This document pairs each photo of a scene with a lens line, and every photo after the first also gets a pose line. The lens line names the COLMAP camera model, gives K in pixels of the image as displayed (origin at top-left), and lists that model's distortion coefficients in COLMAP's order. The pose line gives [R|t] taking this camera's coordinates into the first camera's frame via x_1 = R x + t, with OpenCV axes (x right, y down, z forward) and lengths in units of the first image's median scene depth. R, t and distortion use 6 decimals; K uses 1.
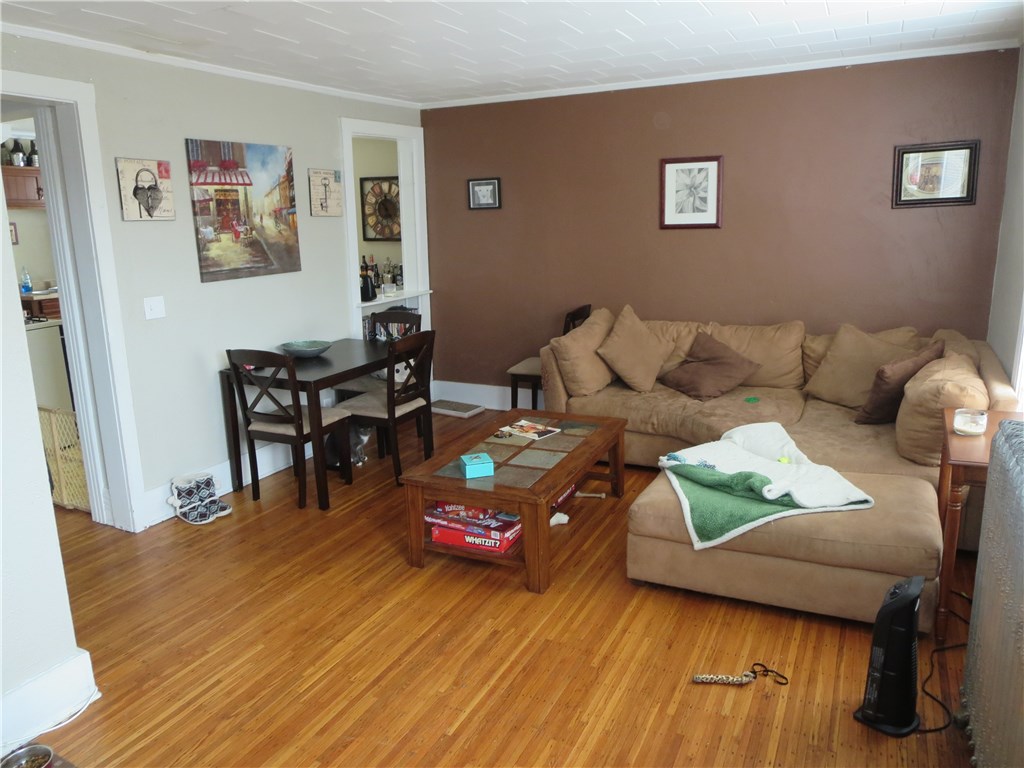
lens RADIAL K [[725.1, 0, 510.4], [0, 725.1, 382.5], [0, 0, 1]] dist [-0.012929, -0.008866]
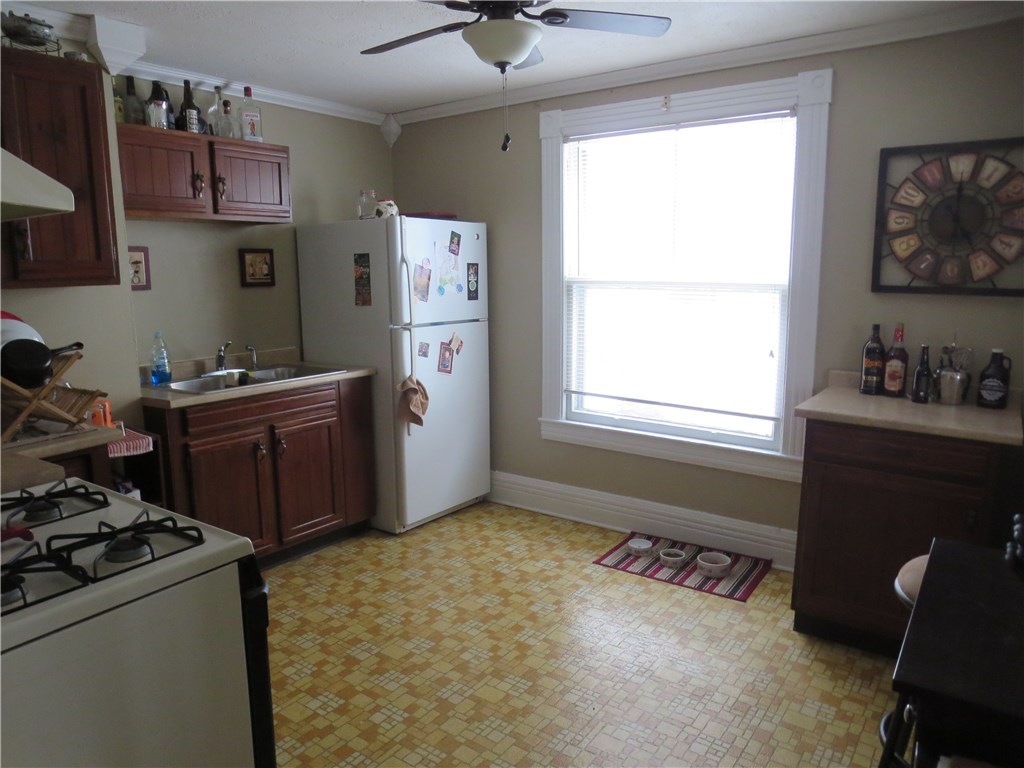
lens RADIAL K [[725.1, 0, 514.1], [0, 725.1, 383.3], [0, 0, 1]] dist [-0.012929, -0.008866]
pose [[0.988543, 0.029428, -0.148044, -0.361816], [-0.037730, 0.997850, -0.053589, -0.110992], [0.146149, 0.058561, 0.987528, 0.551001]]
